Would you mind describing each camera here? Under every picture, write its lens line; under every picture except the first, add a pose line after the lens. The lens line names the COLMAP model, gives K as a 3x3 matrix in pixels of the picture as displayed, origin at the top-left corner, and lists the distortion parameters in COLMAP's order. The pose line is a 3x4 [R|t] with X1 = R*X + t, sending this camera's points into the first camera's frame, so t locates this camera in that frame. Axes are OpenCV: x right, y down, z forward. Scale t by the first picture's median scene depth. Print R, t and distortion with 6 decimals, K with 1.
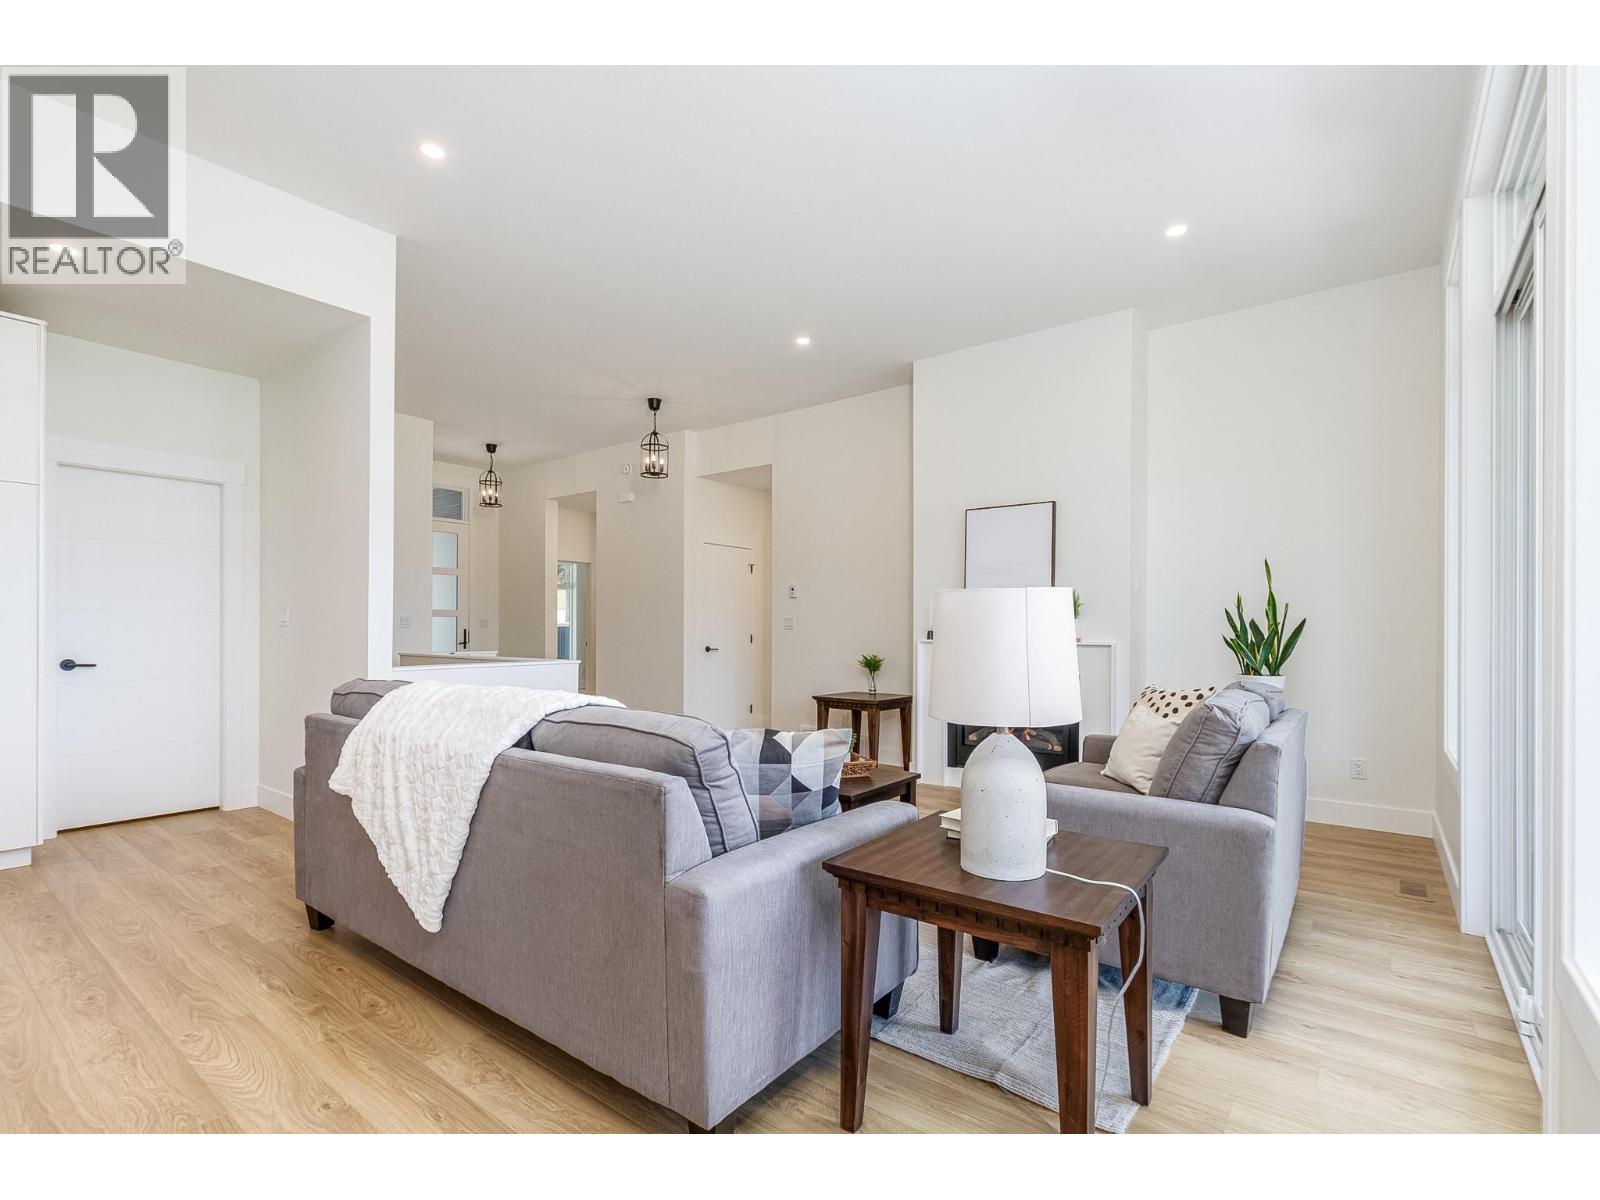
lens RADIAL K [[743.5, 0, 800.0], [0, 743.5, 600.0], [0, 0, 1]] dist [0.003246, 0.000717]
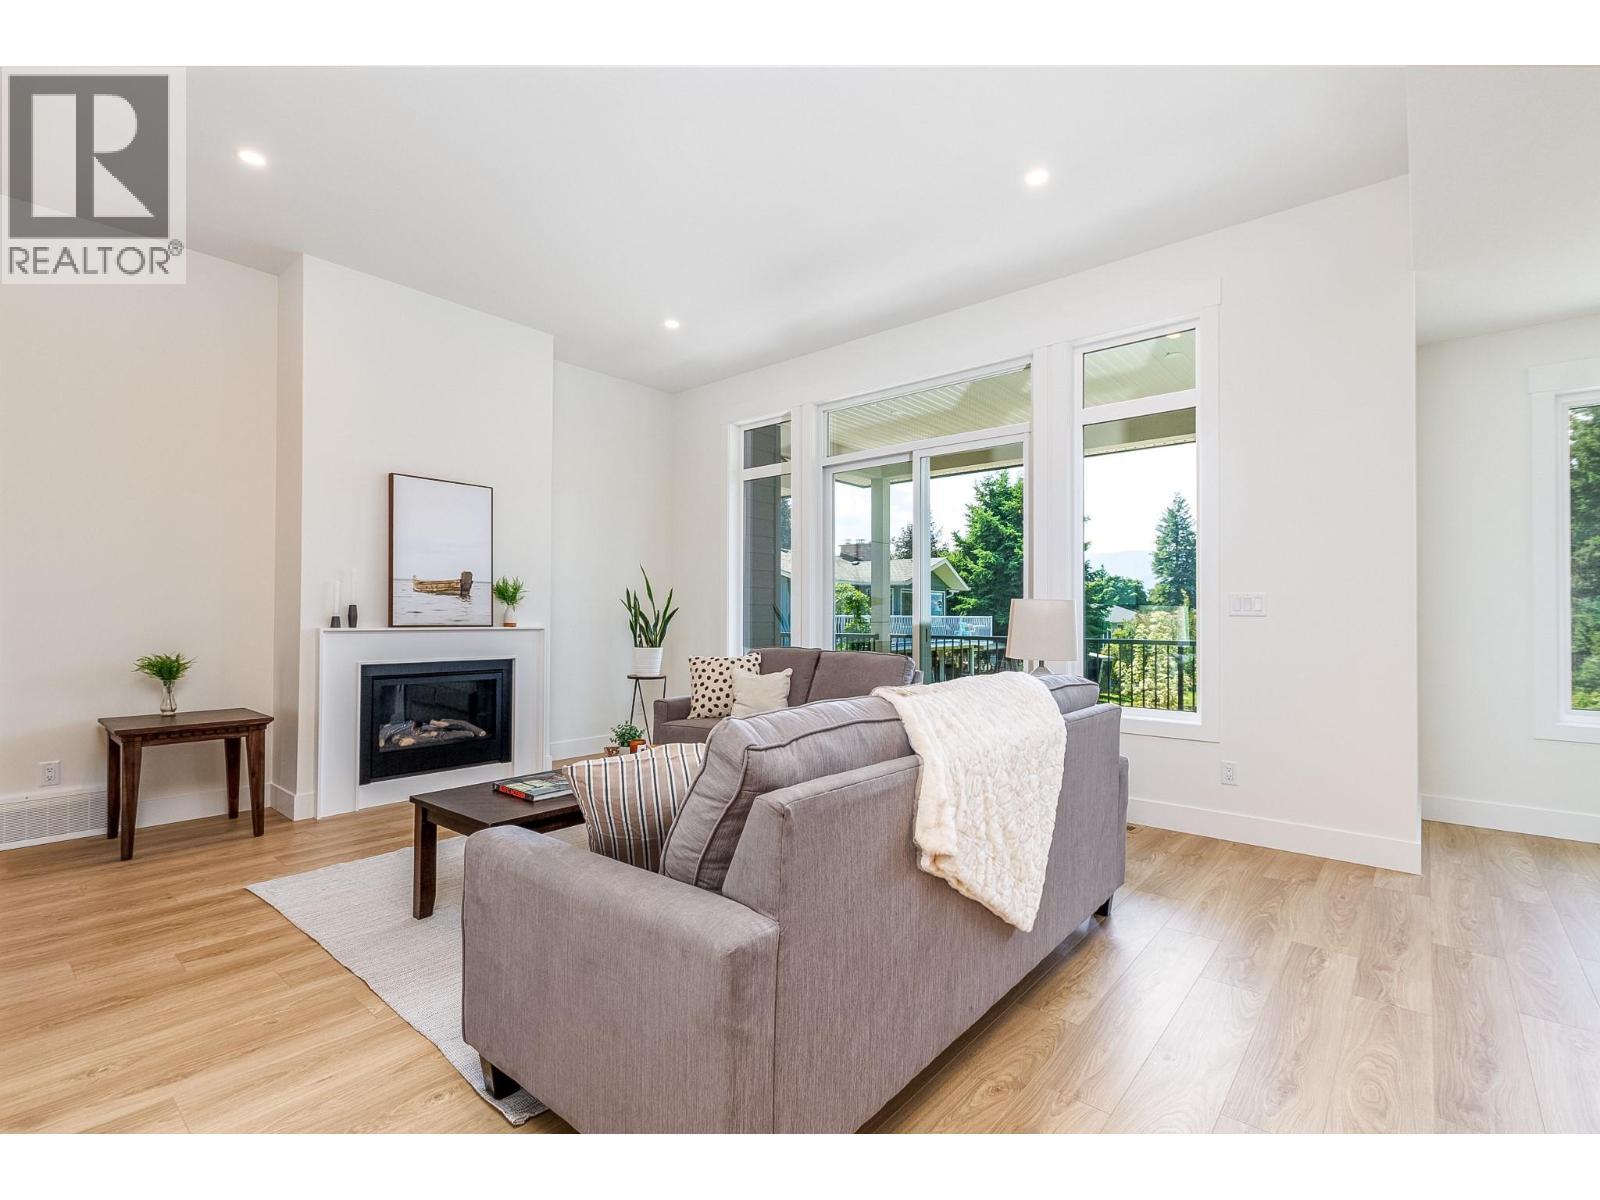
lens RADIAL K [[740.3, 0, 777.9], [0, 740.3, 598.9], [0, 0, 1]] dist [-0.016512, -0.000093]
pose [[0.068162, 0.018823, 0.997497, -0.967966], [-0.040106, 0.999066, -0.016112, 0.026772], [-0.996868, -0.038907, 0.068854, 0.838514]]
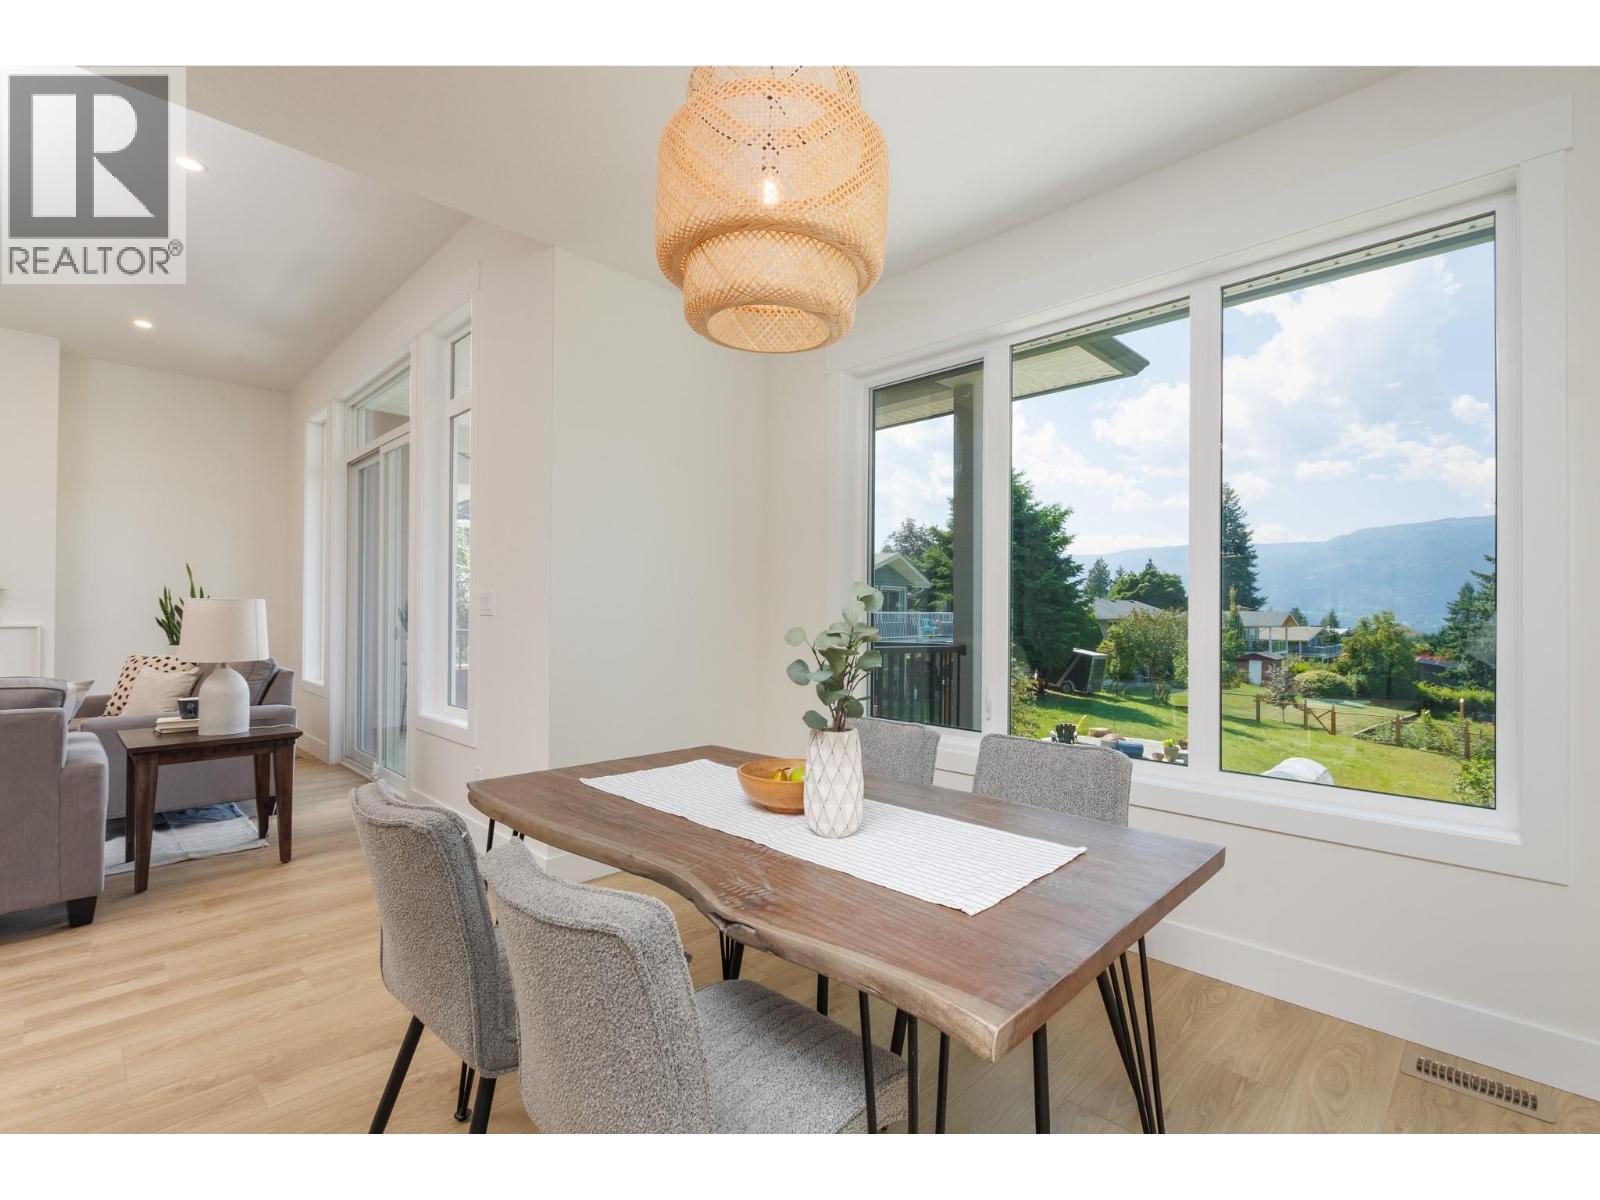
lens RADIAL K [[743.5, 0, 800.0], [0, 743.5, 600.0], [0, 0, 1]] dist [0.003246, 0.000717]
pose [[0.120157, 0.011340, 0.992690, -0.814110], [-0.040314, 0.999166, -0.006534, -0.028470], [-0.991936, -0.039234, 0.120514, -0.414175]]
